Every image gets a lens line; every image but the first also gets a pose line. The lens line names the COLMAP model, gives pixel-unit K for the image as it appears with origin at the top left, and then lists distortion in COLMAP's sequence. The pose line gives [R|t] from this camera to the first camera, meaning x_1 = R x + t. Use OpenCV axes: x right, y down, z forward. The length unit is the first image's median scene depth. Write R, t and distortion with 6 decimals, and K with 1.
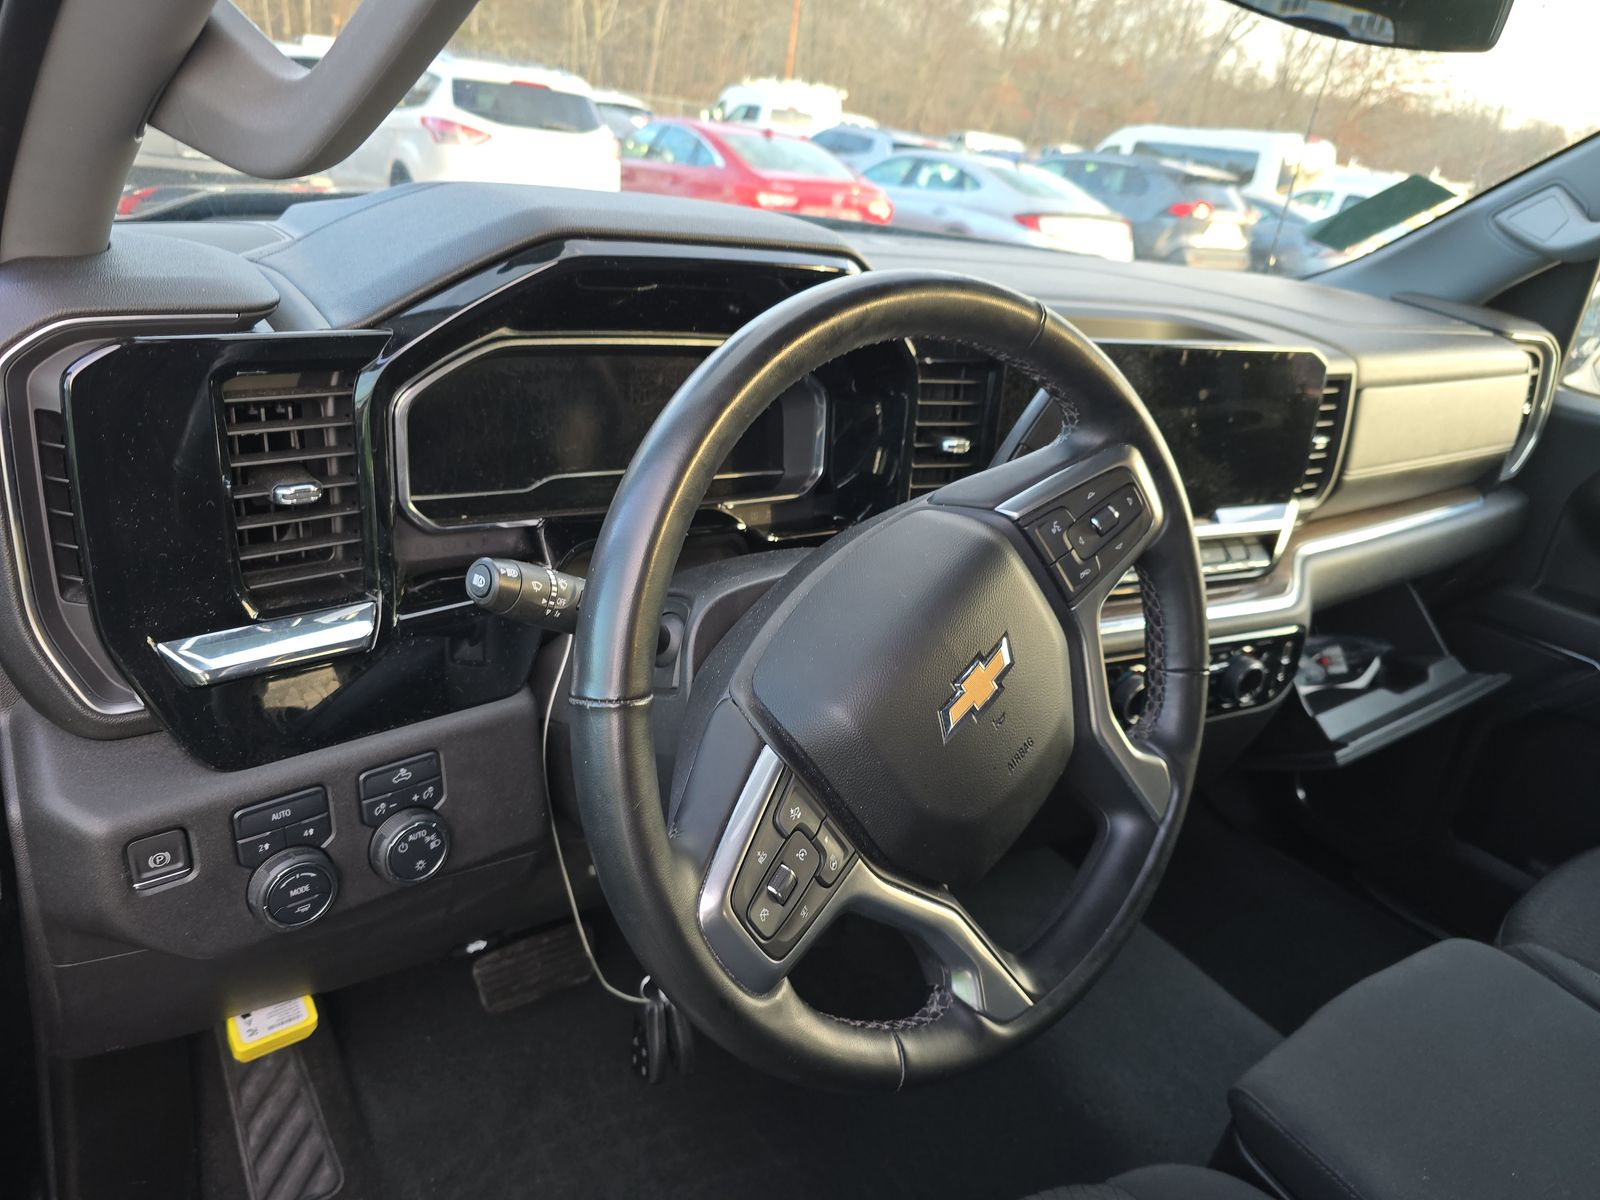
lens RADIAL K [[1088.3, 0, 800.0], [0, 1088.3, 600.0], [0, 0, 1]] dist [0.071663, -0.073785]
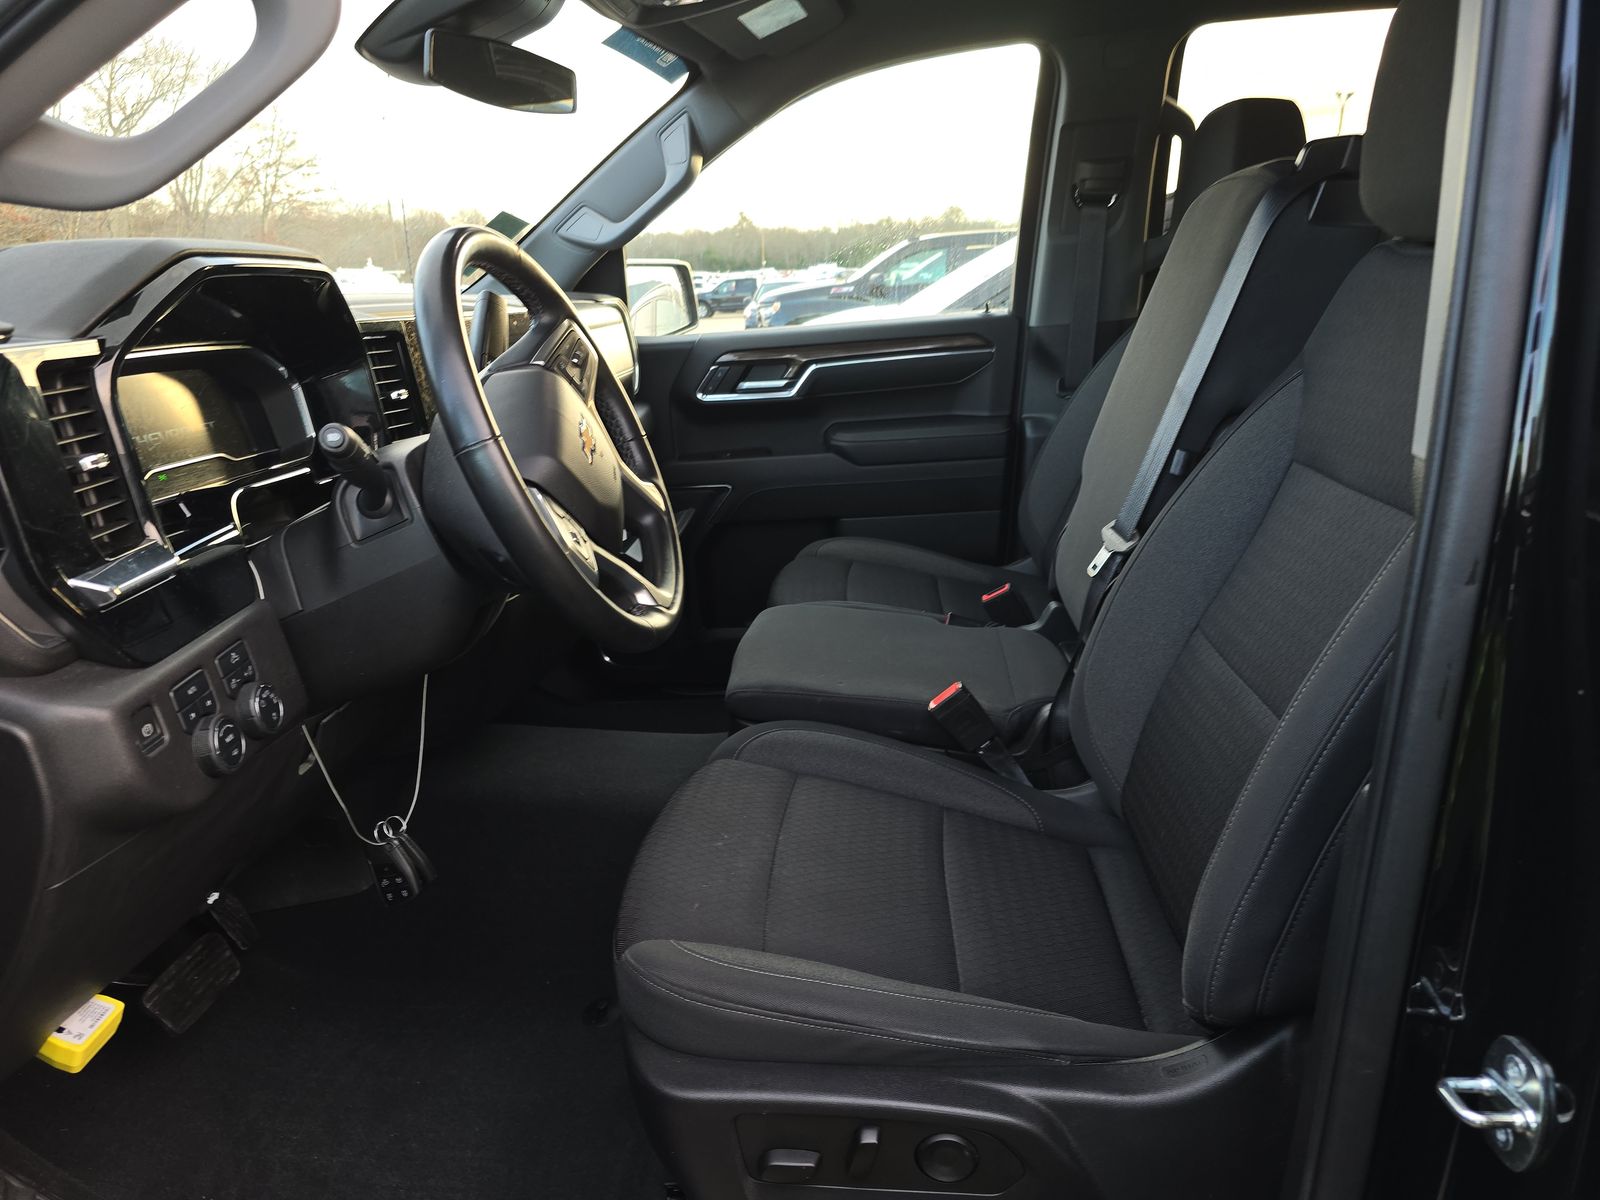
lens RADIAL K [[1088.3, 0, 800.0], [0, 1088.3, 600.0], [0, 0, 1]] dist [0.071663, -0.073785]
pose [[0.637759, -0.360257, 0.680792, -0.378516], [0.420241, 0.903477, 0.084419, 0.126586], [-0.645493, 0.232258, 0.727596, -0.205872]]
